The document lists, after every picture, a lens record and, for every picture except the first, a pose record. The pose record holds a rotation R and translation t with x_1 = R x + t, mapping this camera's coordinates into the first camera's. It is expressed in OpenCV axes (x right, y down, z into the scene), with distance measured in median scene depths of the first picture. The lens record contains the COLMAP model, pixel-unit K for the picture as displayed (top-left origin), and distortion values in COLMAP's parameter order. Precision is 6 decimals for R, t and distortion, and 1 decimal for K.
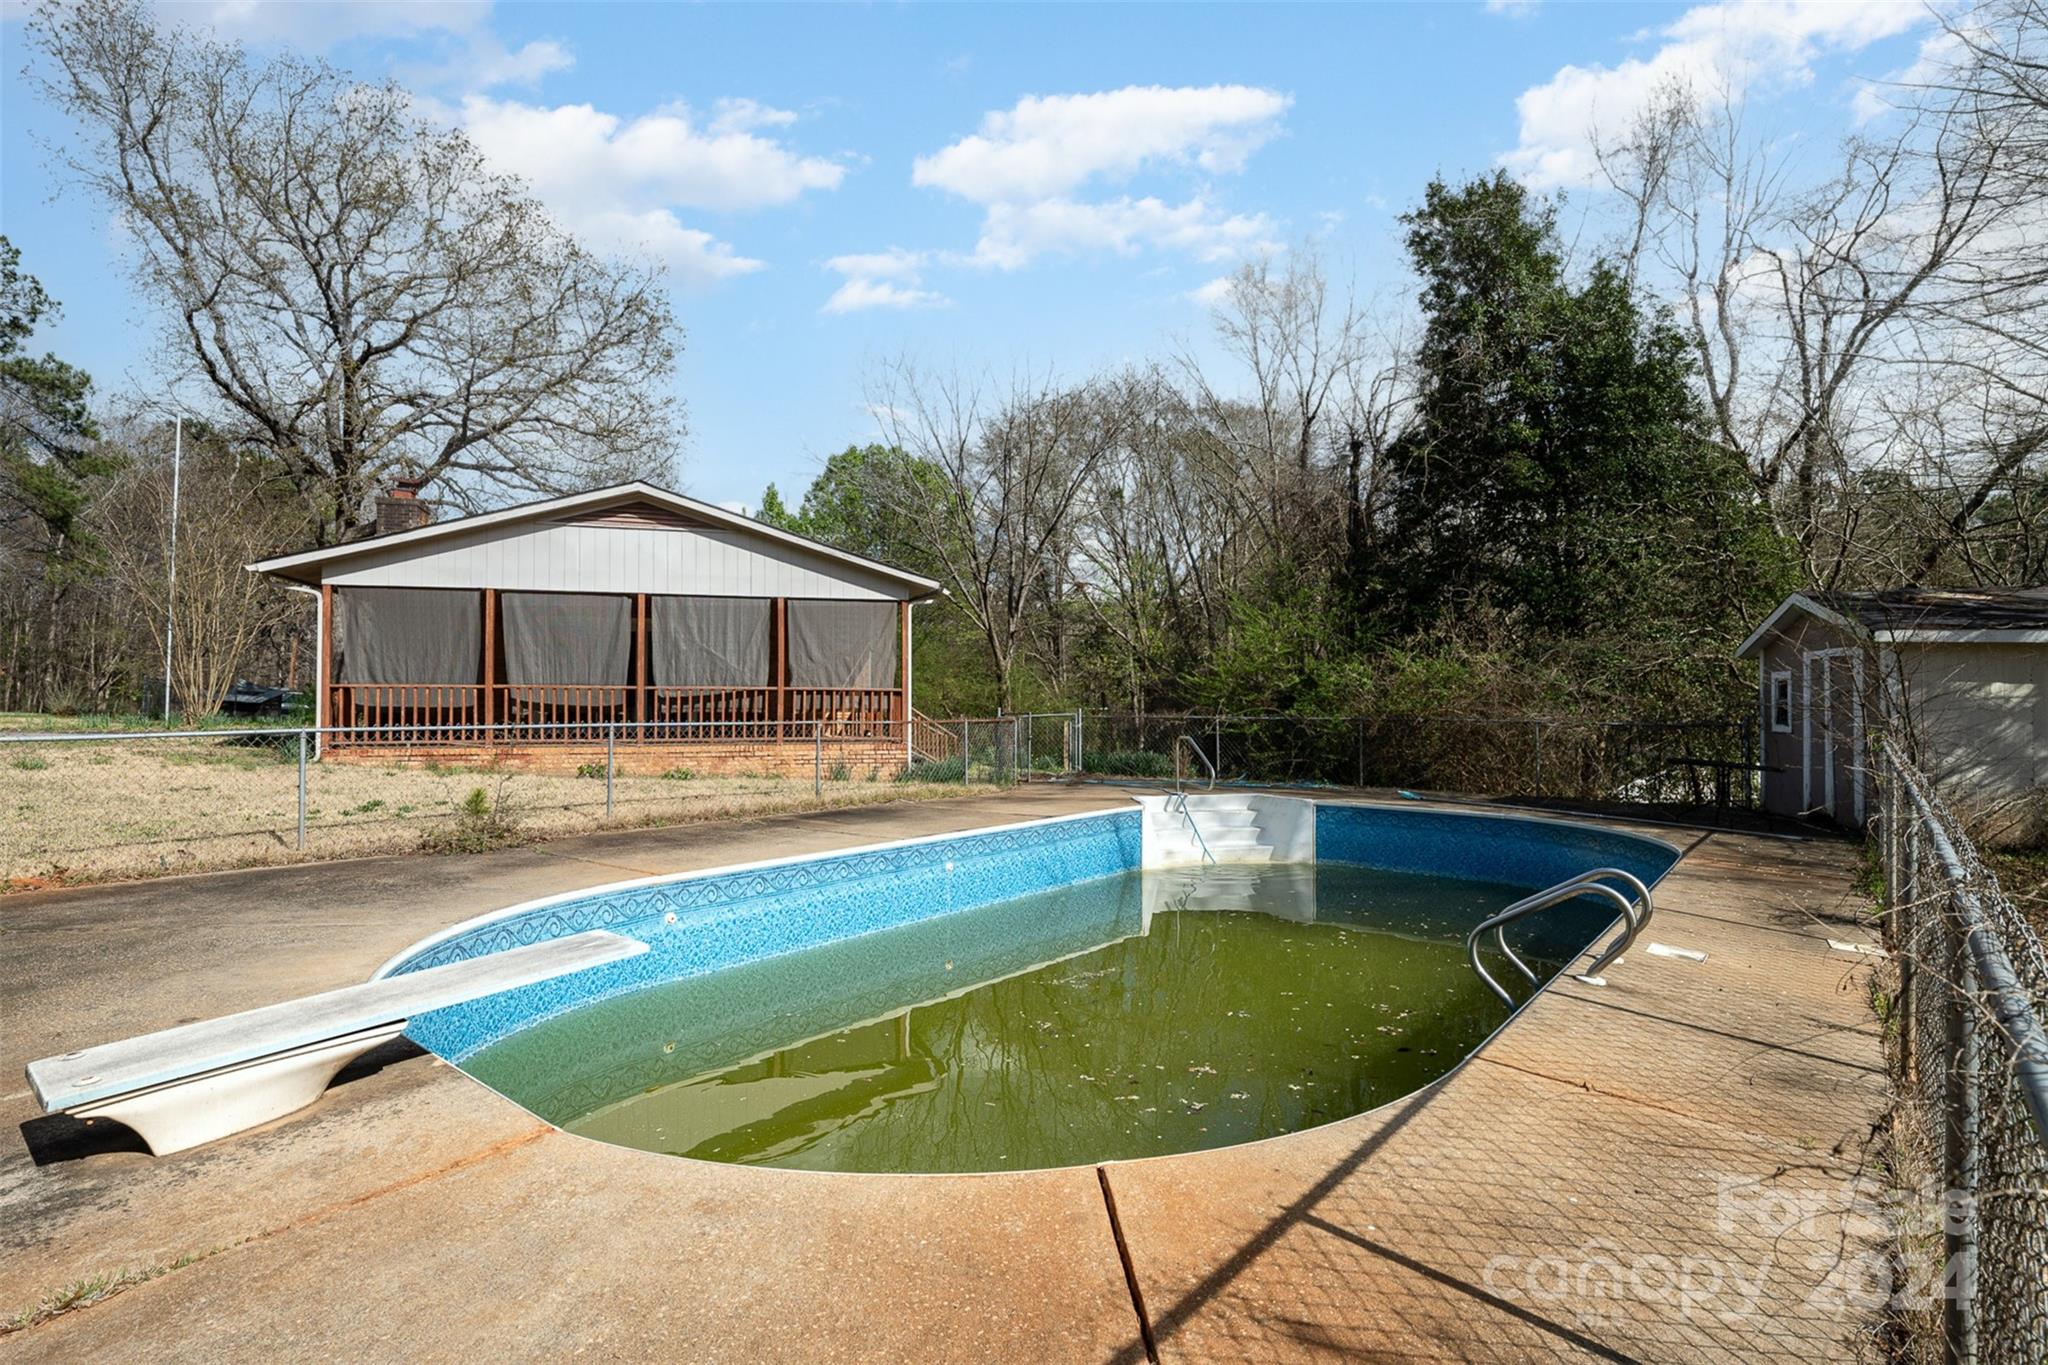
lens RADIAL K [[936.9, 0, 1047.2], [0, 936.9, 670.2], [0, 0, 1]] dist [0.004901, 0.000140]
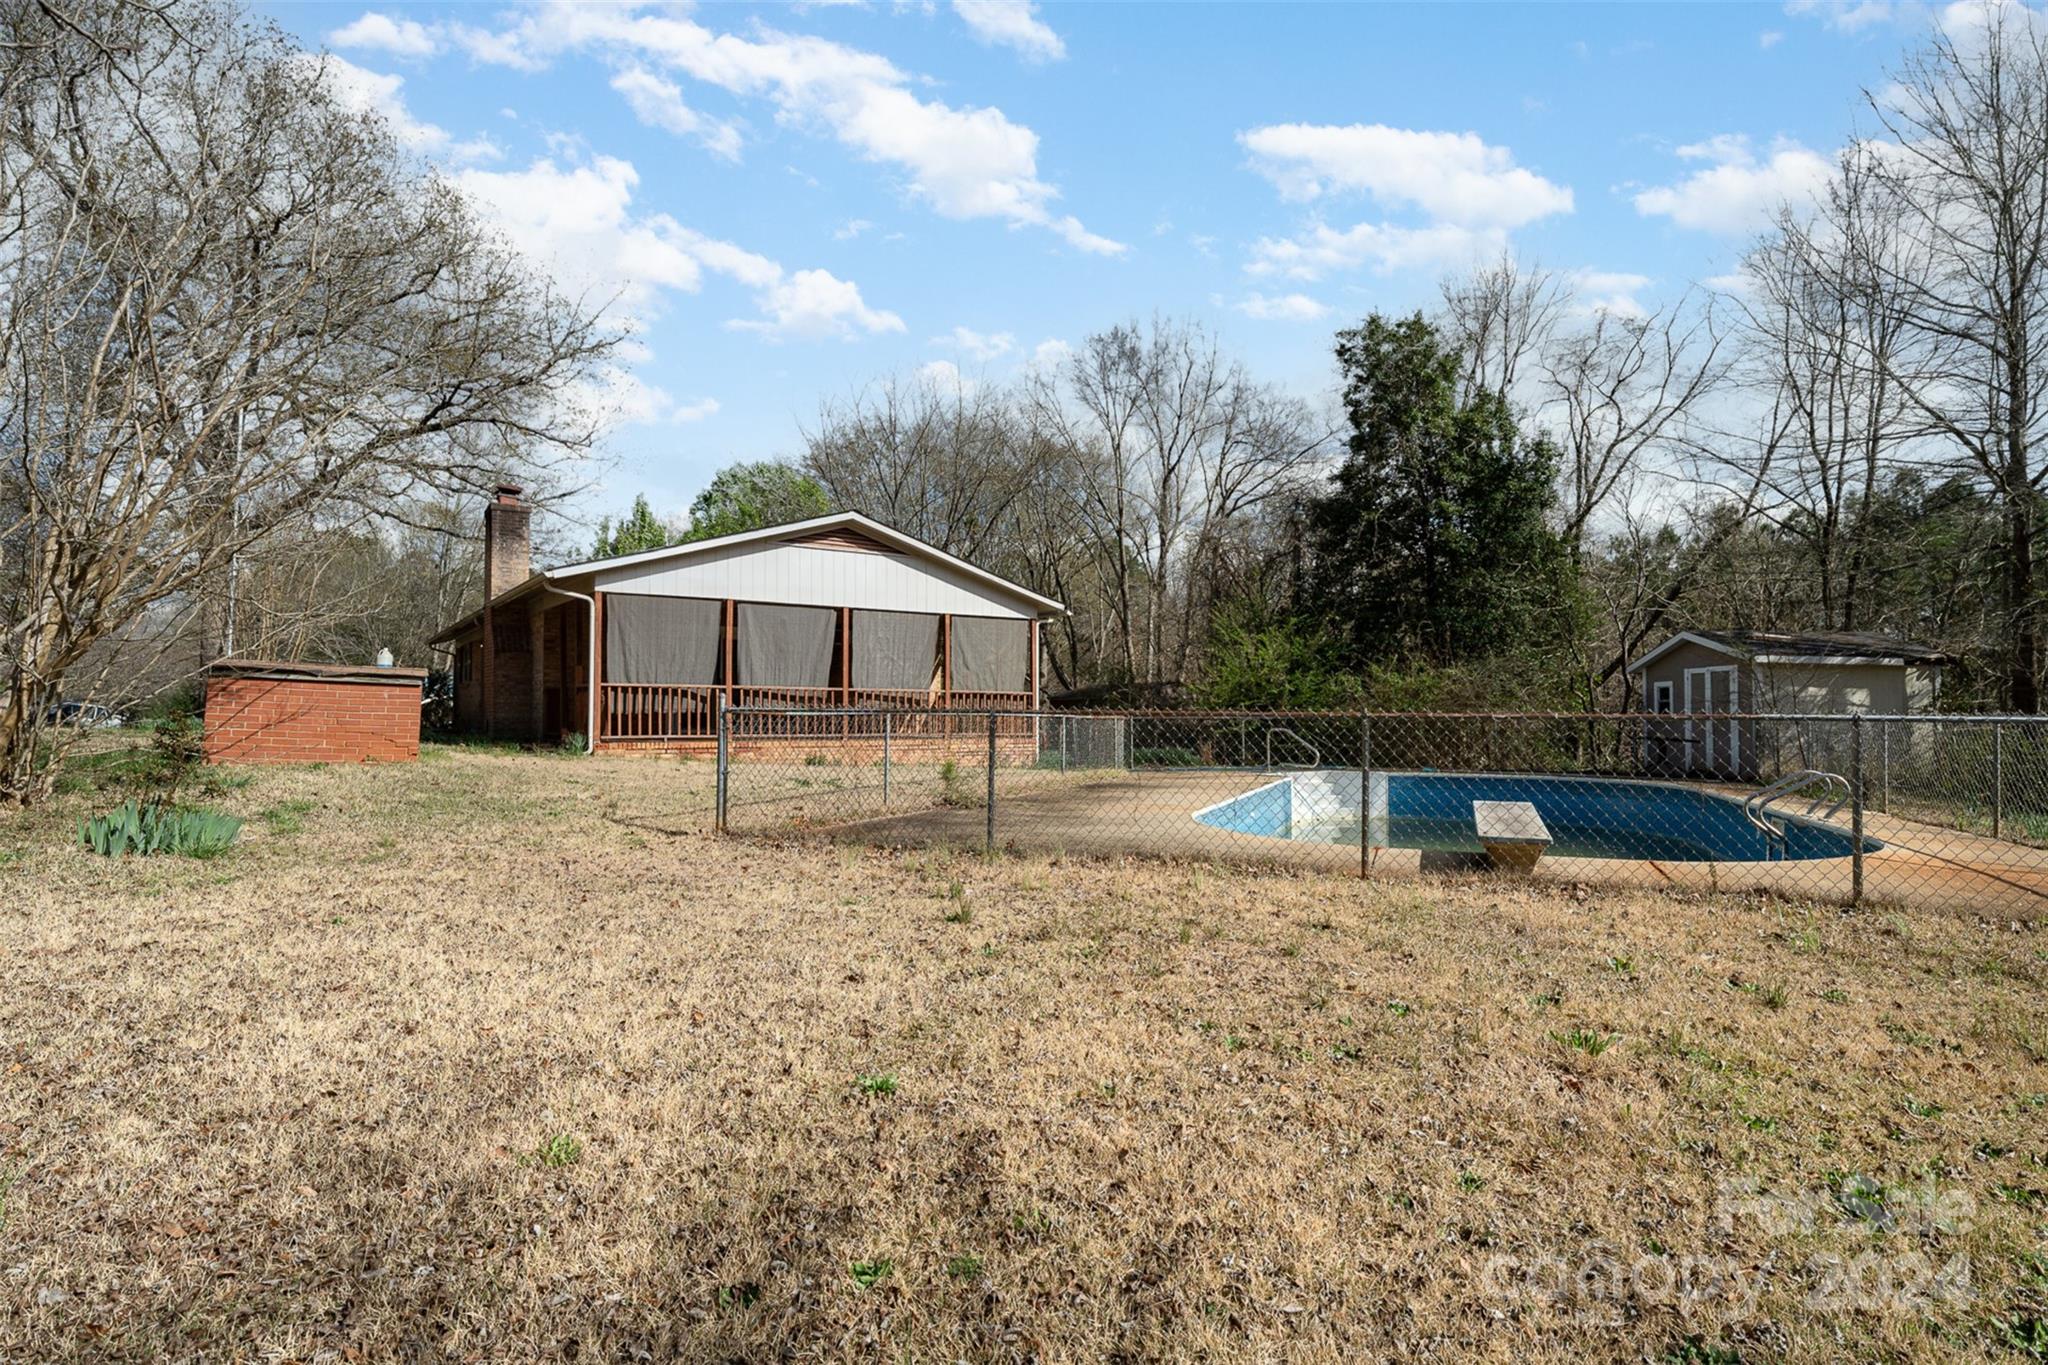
lens RADIAL K [[916.3, 0, 1024.0], [0, 916.3, 682.5], [0, 0, 1]] dist [-0.002922, -0.000311]
pose [[0.962450, 0.008096, 0.271339, -0.538571], [-0.006619, 0.999958, -0.006357, 0.016285], [-0.271379, 0.004323, 0.962463, -0.140081]]
